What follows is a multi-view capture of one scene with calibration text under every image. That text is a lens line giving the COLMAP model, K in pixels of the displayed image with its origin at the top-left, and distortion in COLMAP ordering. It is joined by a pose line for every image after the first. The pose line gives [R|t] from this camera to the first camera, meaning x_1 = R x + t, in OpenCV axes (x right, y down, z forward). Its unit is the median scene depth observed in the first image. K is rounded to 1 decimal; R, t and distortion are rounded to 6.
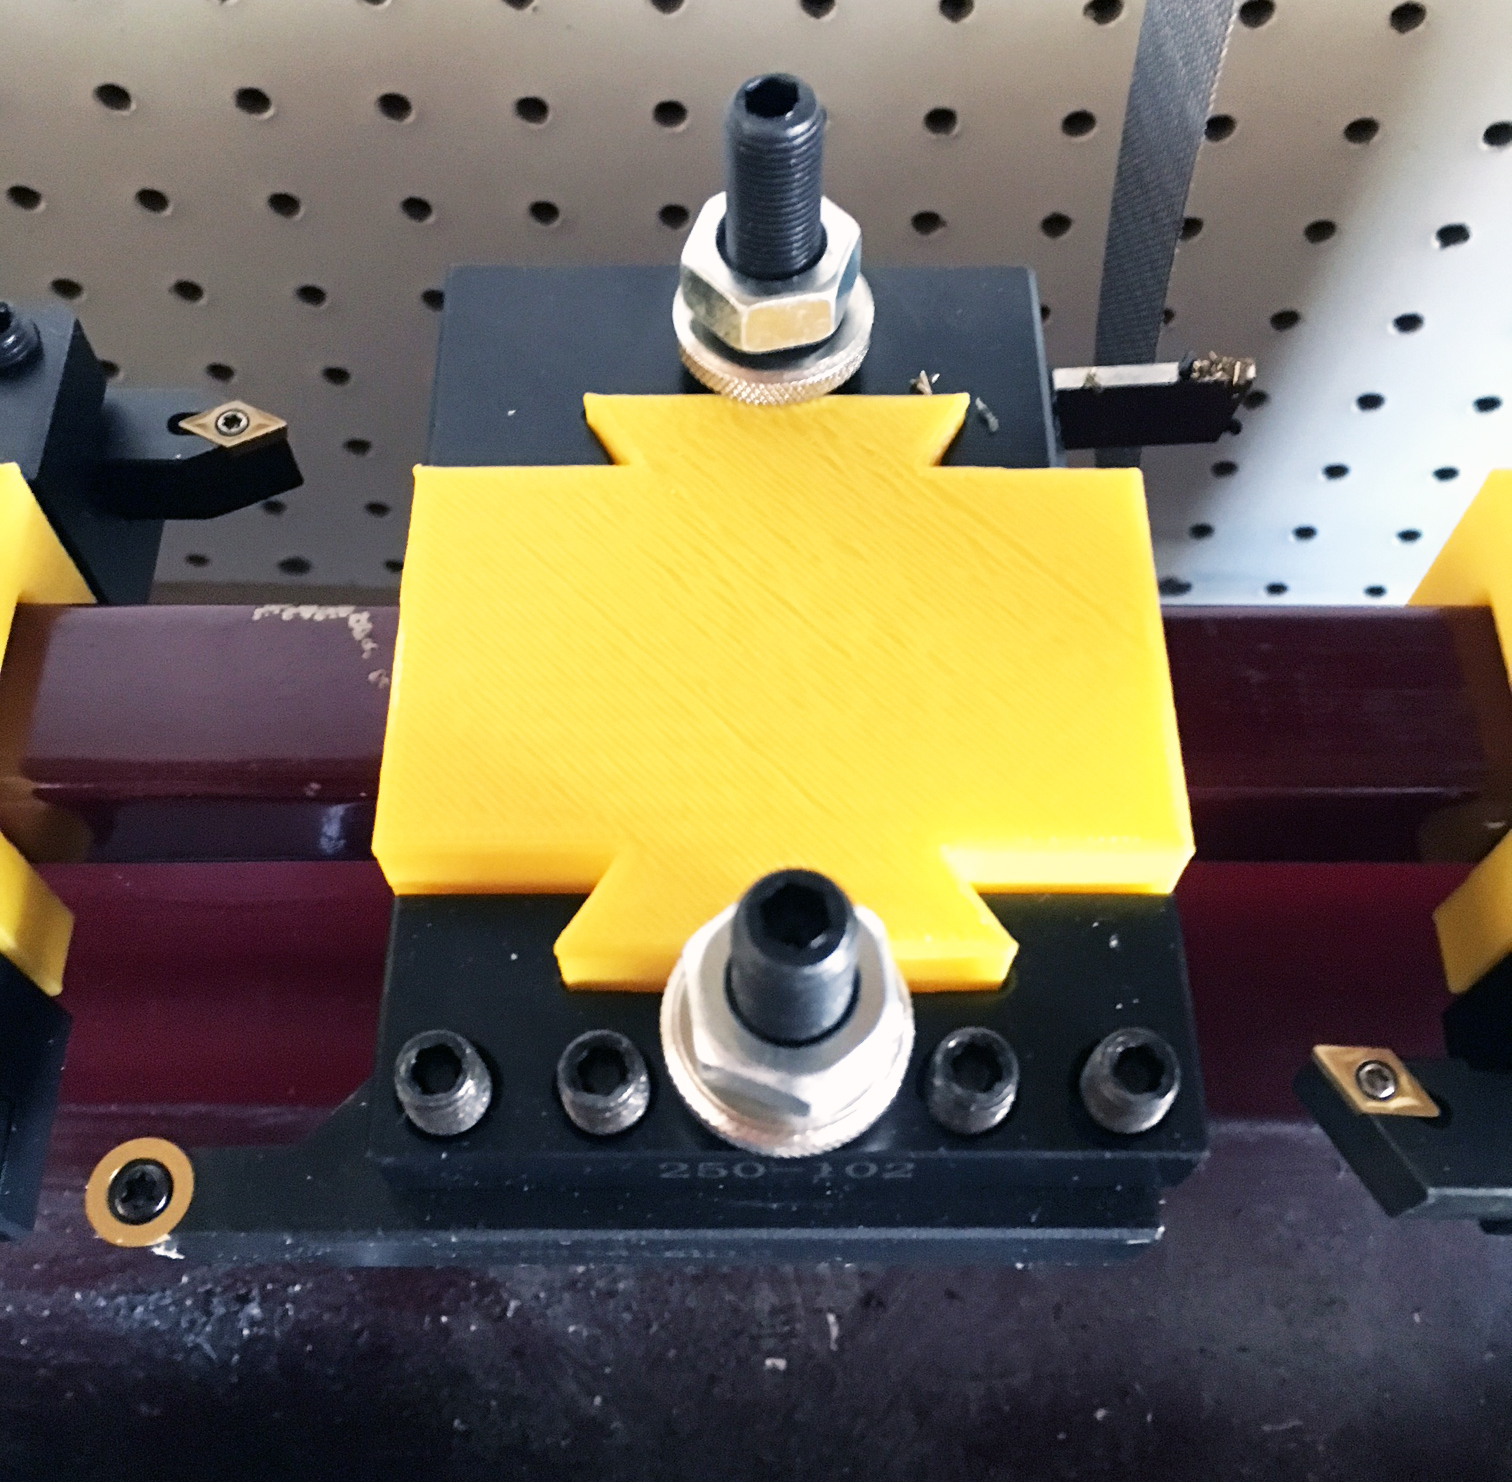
lens RADIAL K [[1755.1, 0, 740.2], [0, 1755.1, 741.1], [0, 0, 1]] dist [0.024486, 0.021951]
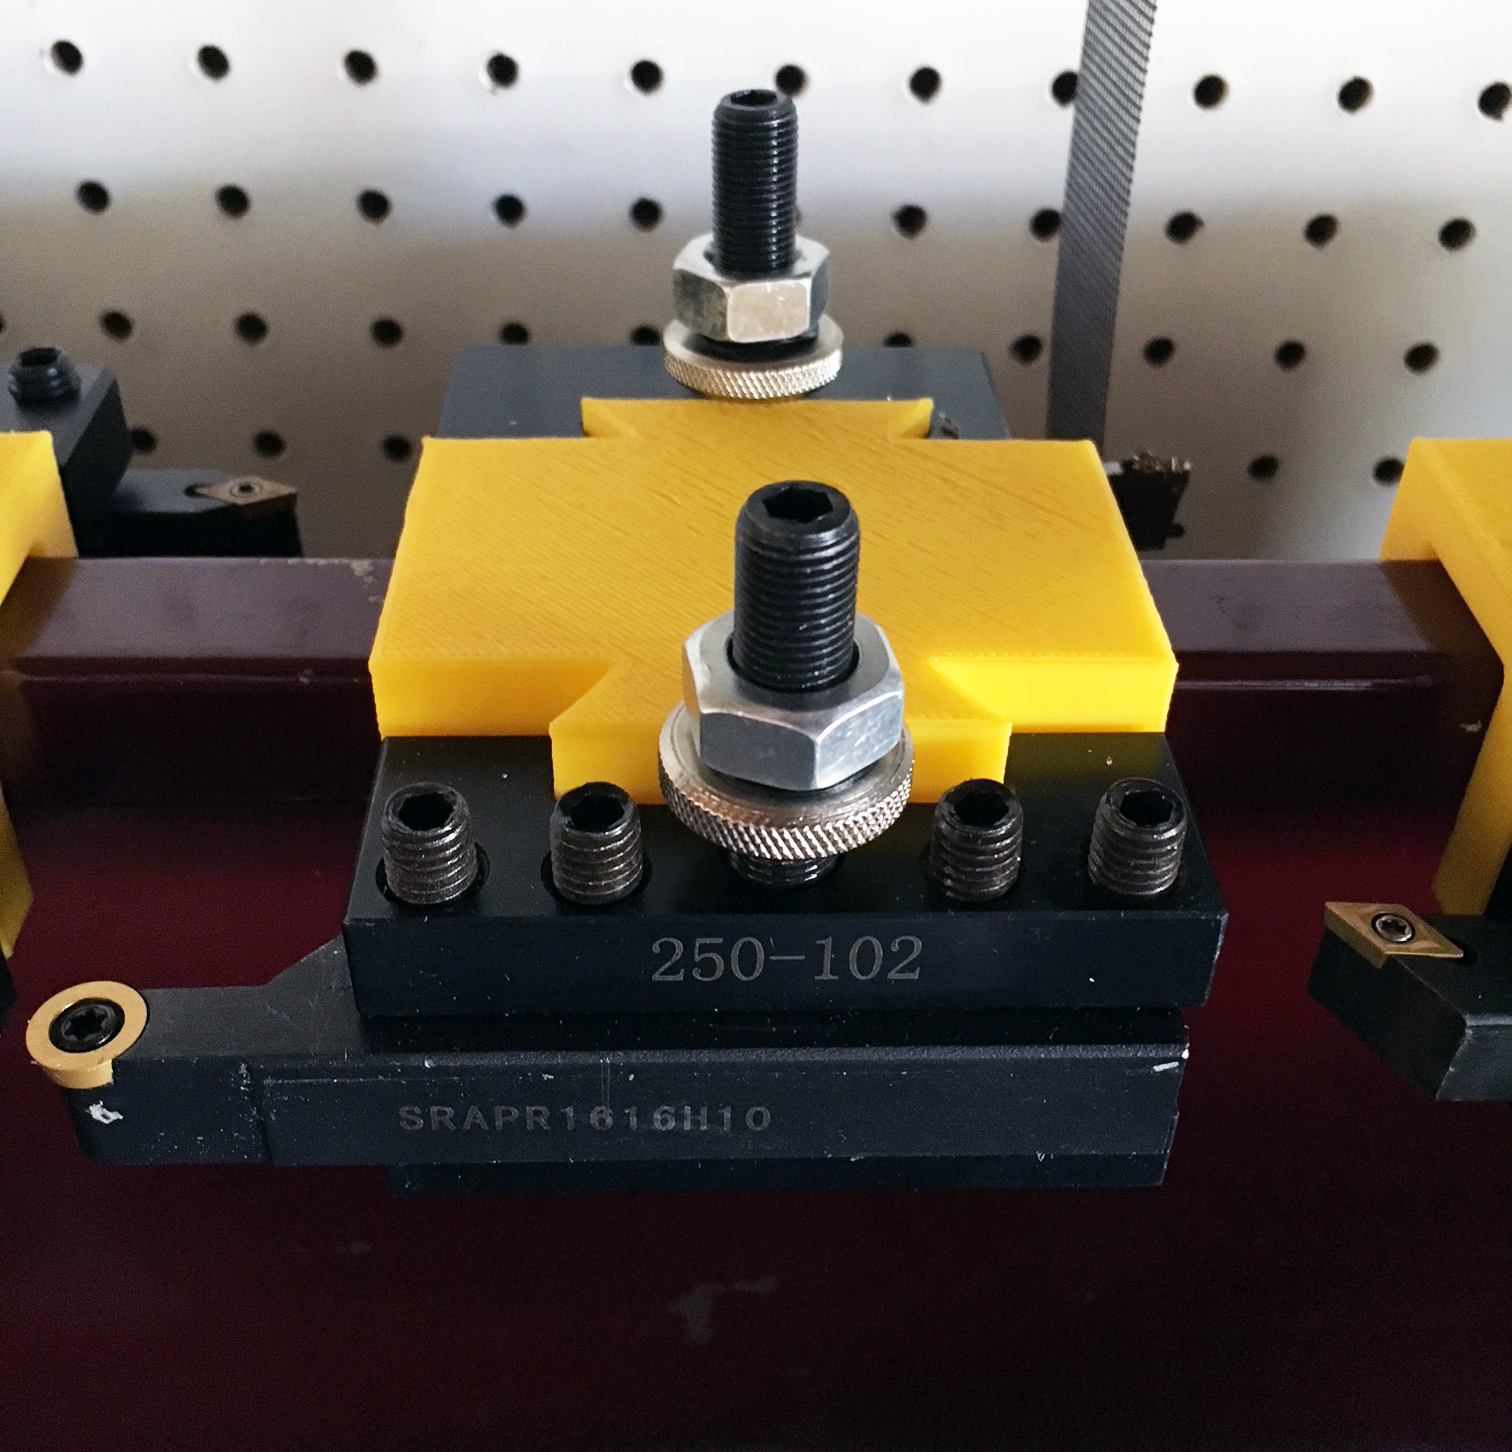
lens RADIAL K [[1754.3, 0, 756.0], [0, 1754.3, 726.0], [0, 0, 1]] dist [0.055764, -0.024597]
pose [[0.999402, -0.001231, 0.034555, -0.020087], [0.014640, 0.920437, -0.390616, 0.444706], [-0.031325, 0.390888, 0.919905, 0.075639]]
